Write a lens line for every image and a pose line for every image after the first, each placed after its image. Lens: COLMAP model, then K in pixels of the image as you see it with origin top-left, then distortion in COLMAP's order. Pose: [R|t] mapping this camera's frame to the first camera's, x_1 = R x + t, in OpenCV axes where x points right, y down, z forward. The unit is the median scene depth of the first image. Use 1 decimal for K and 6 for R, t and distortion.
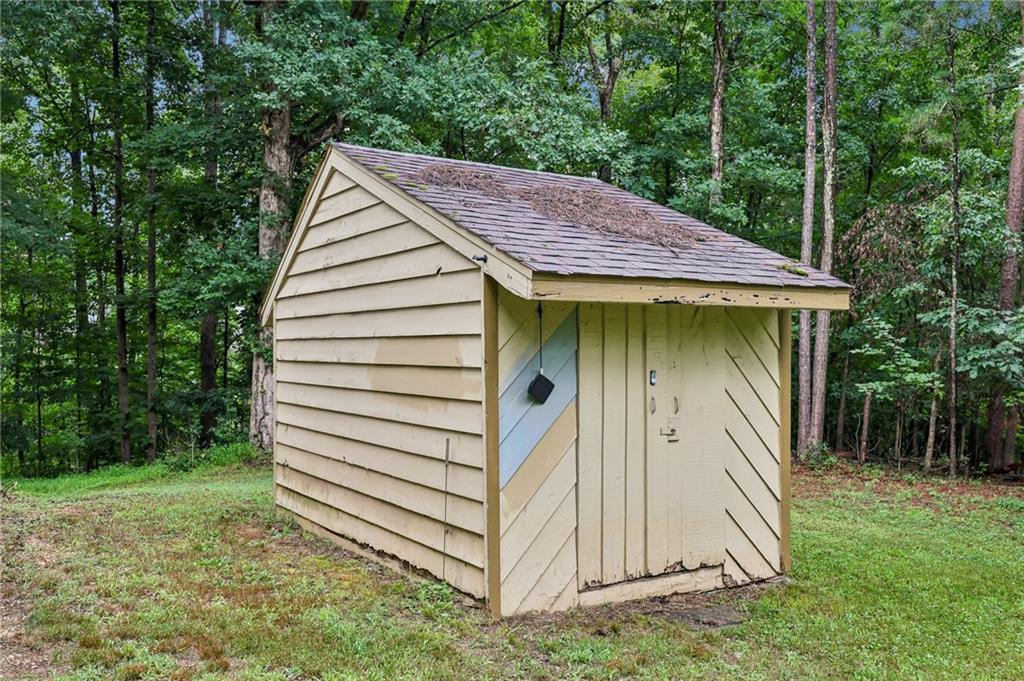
lens RADIAL K [[862.3, 0, 462.8], [0, 862.3, 334.7], [0, 0, 1]] dist [-0.005355, -0.009746]
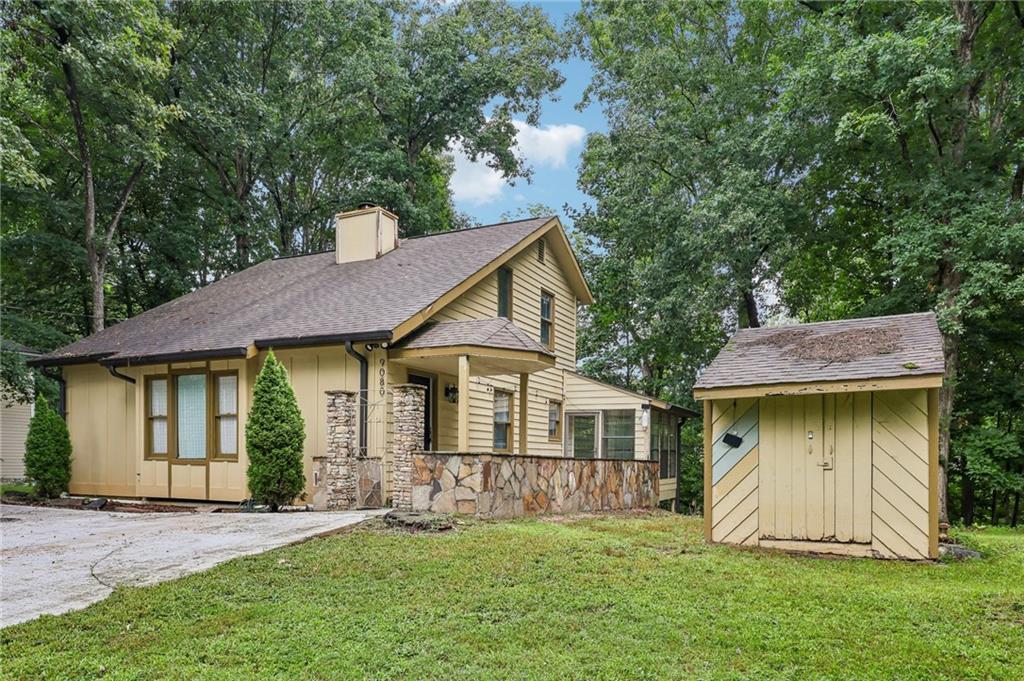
lens RADIAL K [[674.1, 0, 542.3], [0, 674.1, 472.6], [0, 0, 1]] dist [0.005546, -0.006535]
pose [[0.541771, 0.000869, -0.840525, 0.410801], [0.013859, 0.999854, 0.009966, 0.039281], [0.840412, -0.017048, 0.541680, -0.105019]]
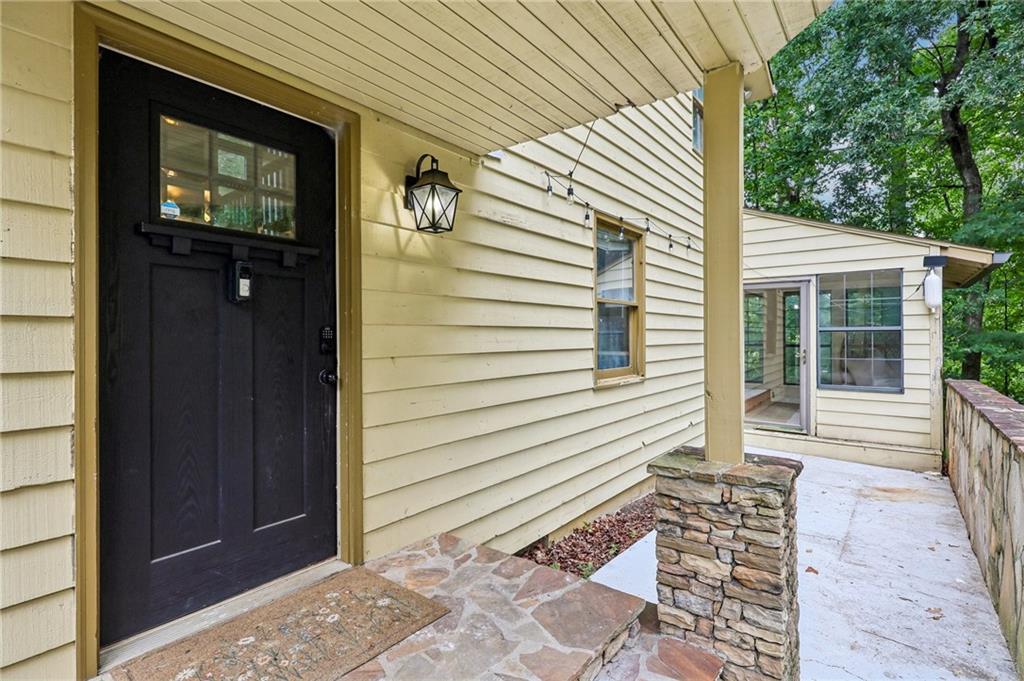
lens RADIAL K [[490.7, 0, 515.0], [0, 490.7, 335.0], [0, 0, 1]] dist [-0.002235, -0.000352]
pose [[0.313430, -0.026532, -0.949240, -0.216090], [0.026260, 0.999469, -0.019265, -0.004228], [0.949248, -0.018889, 0.313961, 0.244318]]
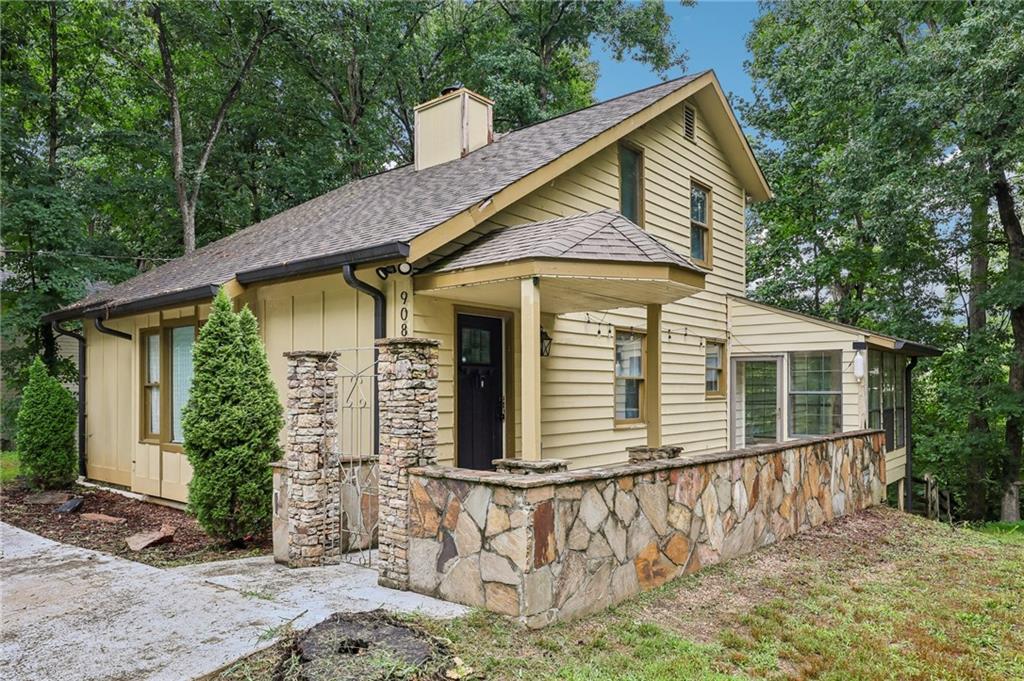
lens RADIAL K [[691.1, 0, 529.3], [0, 691.1, 384.6], [0, 0, 1]] dist [0.003480, -0.000850]
pose [[0.308832, -0.030432, -0.950630, 0.145164], [0.022748, 0.999438, -0.024604, -0.007054], [0.950845, -0.014027, 0.309350, 0.089138]]
